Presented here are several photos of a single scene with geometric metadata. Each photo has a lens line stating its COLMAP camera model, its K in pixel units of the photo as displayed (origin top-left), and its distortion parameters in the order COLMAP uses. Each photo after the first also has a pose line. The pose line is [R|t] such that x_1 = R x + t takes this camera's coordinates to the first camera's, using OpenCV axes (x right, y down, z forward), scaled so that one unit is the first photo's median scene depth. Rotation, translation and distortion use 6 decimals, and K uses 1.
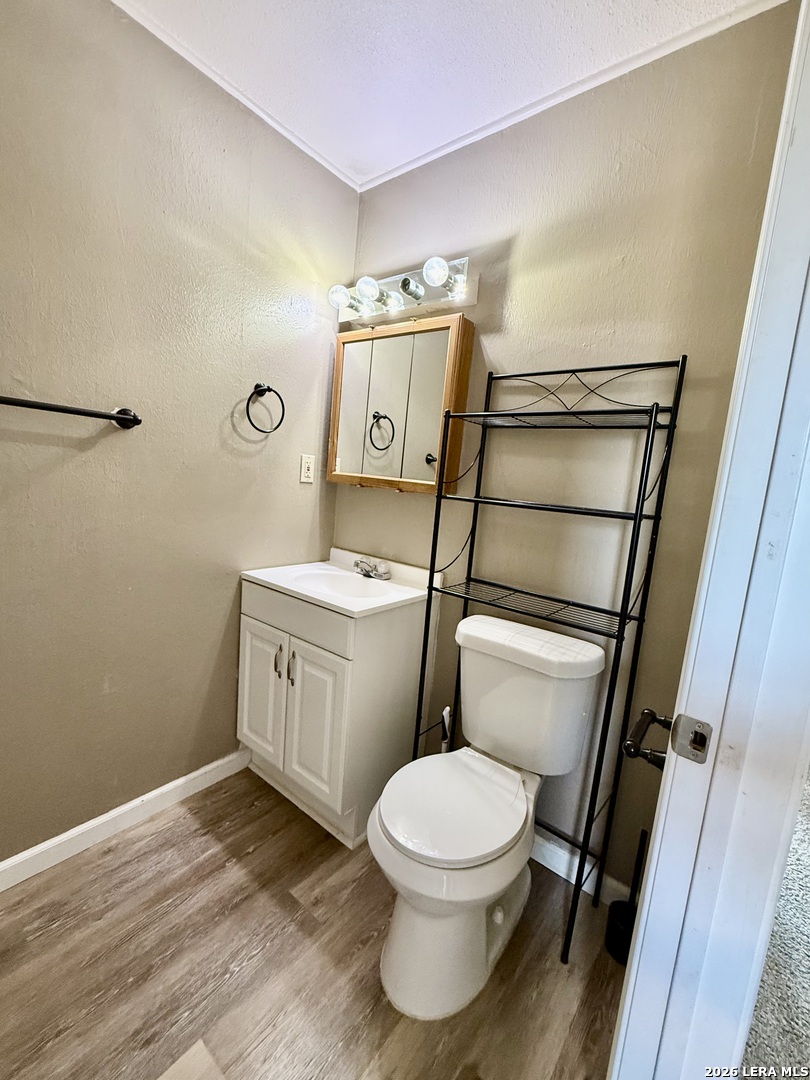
lens RADIAL K [[432.1, 0, 412.0], [0, 432.1, 535.1], [0, 0, 1]] dist [-0.000231, 0.000618]
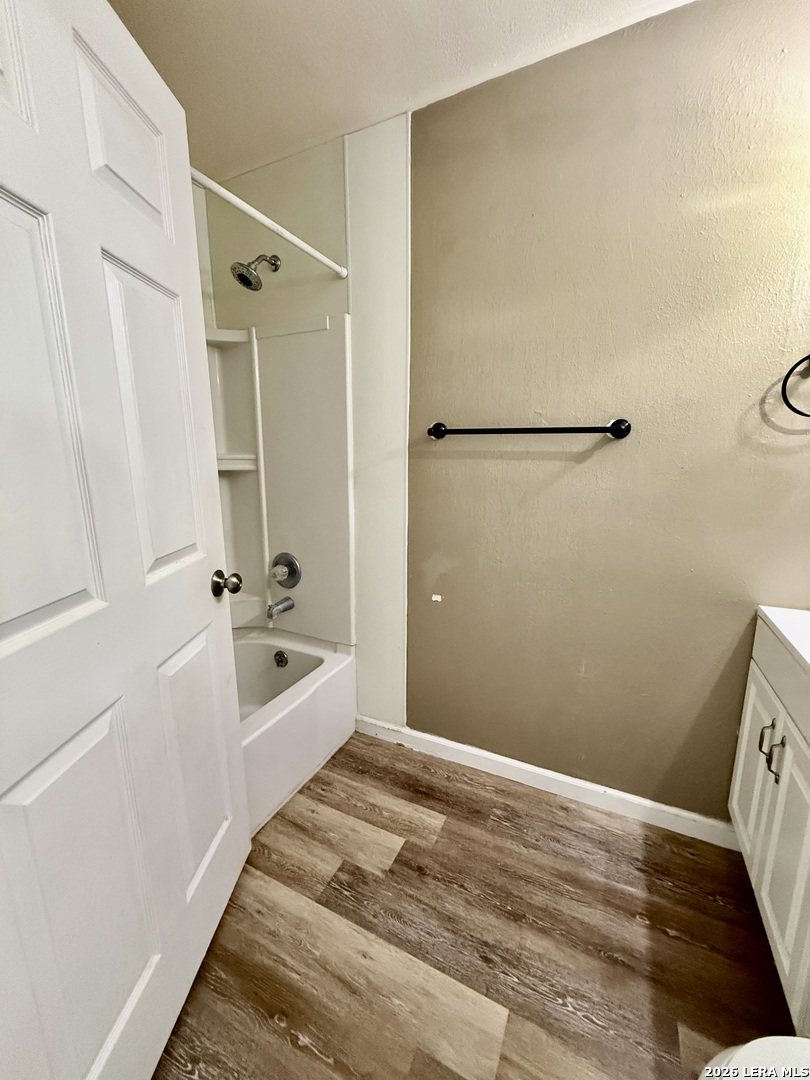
lens RADIAL K [[432.1, 0, 412.0], [0, 432.1, 535.1], [0, 0, 1]] dist [-0.000231, 0.000618]
pose [[0.235251, 0.108853, -0.965820, 0.219717], [-0.106979, 0.990571, 0.085585, -0.044164], [0.966029, 0.083188, 0.244678, 0.243459]]
